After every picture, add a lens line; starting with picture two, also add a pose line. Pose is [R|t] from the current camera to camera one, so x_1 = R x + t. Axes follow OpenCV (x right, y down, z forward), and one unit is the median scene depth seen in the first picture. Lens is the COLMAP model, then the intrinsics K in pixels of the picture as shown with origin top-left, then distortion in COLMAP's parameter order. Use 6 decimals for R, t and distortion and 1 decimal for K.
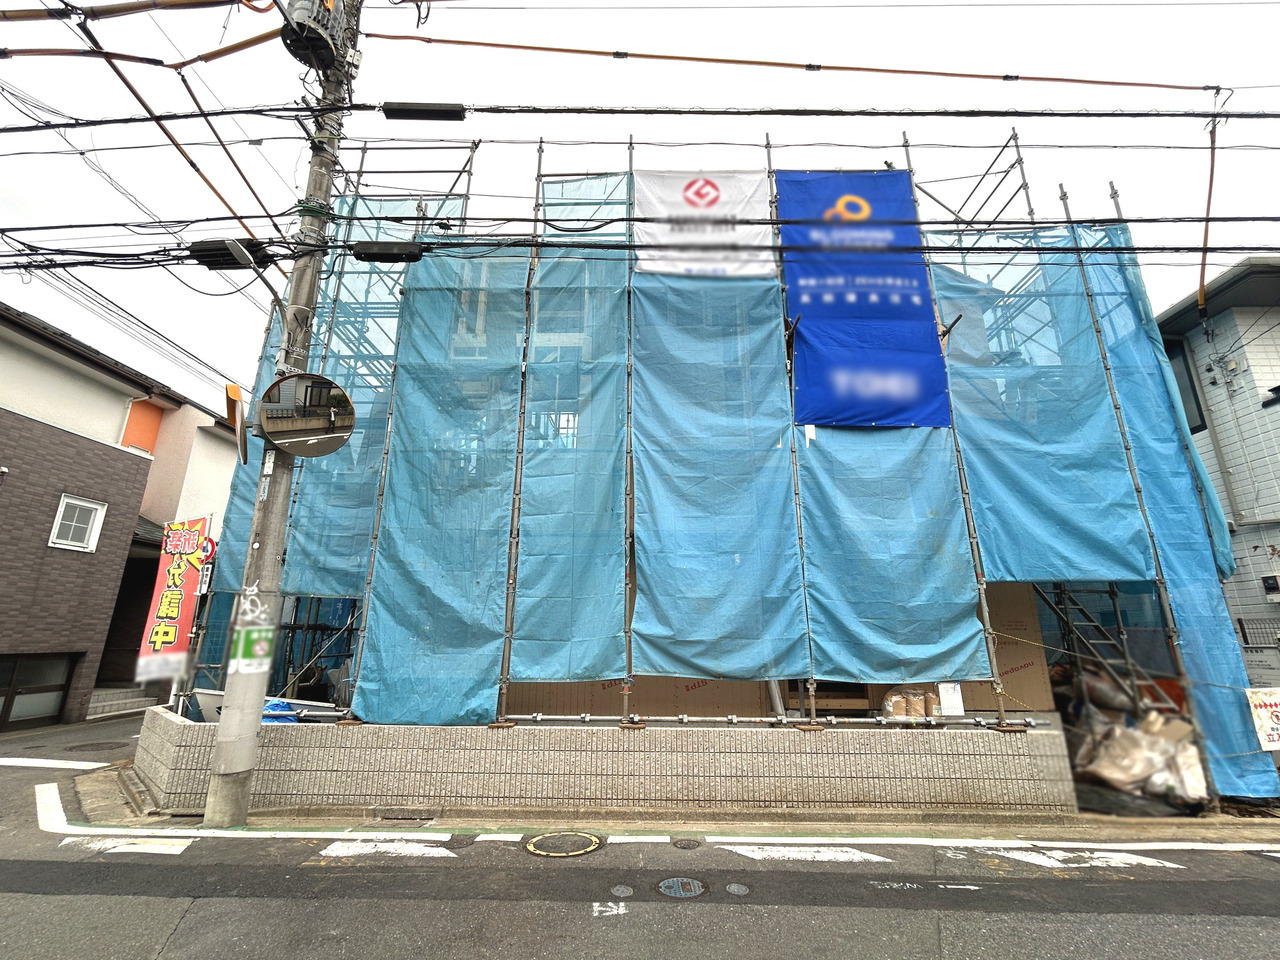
lens RADIAL K [[558.0, 0, 641.2], [0, 558.0, 477.9], [0, 0, 1]] dist [0.000818, 0.000451]
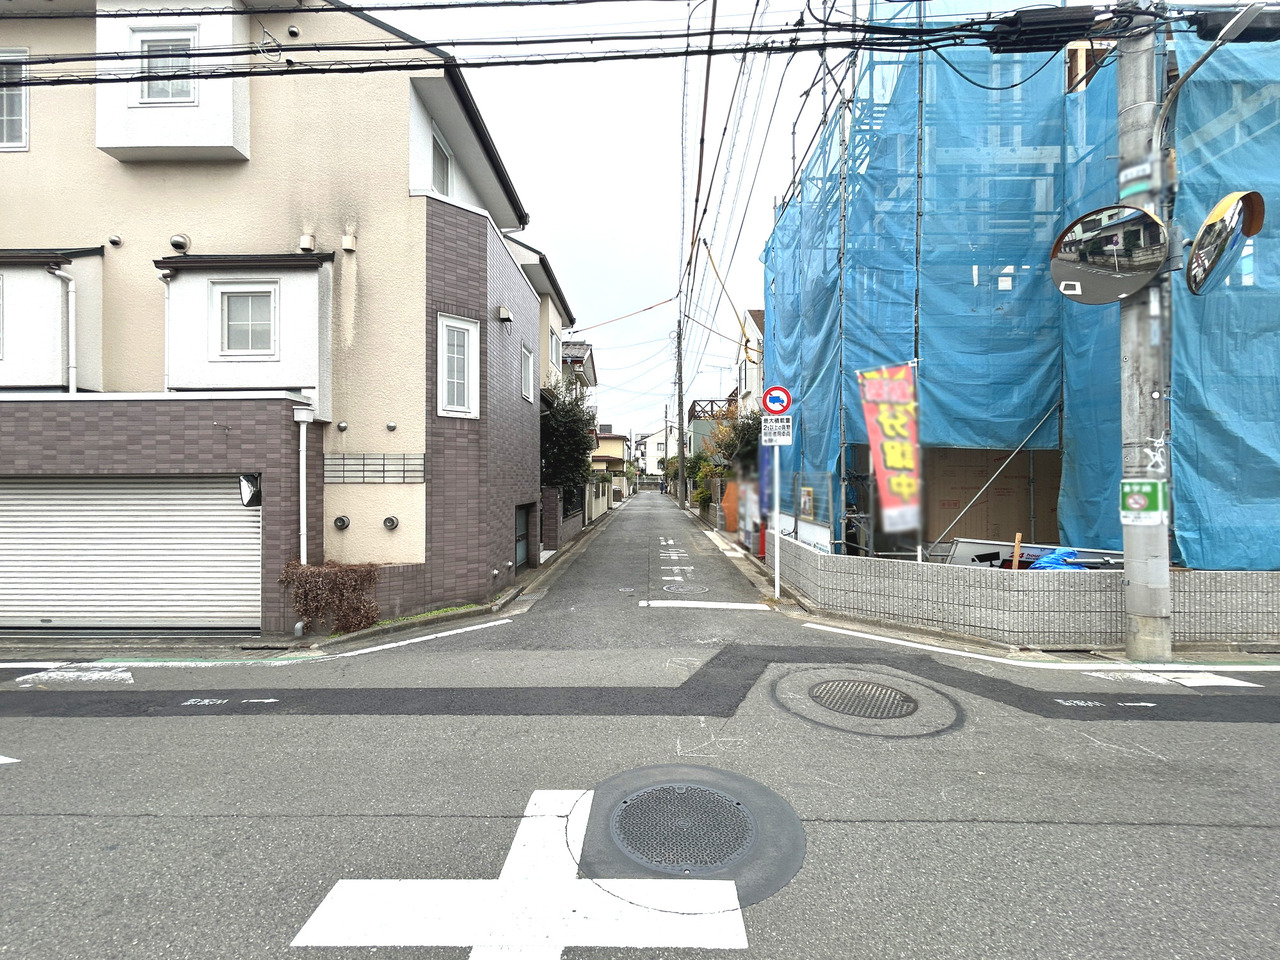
lens RADIAL K [[558.0, 0, 641.4], [0, 558.0, 478.2], [0, 0, 1]] dist [0.000818, 0.000451]
pose [[0.999943, -0.006331, 0.008596, -1.423877], [0.003805, 0.963641, 0.267173, 0.002447], [-0.009975, -0.267125, 0.963610, 0.067103]]
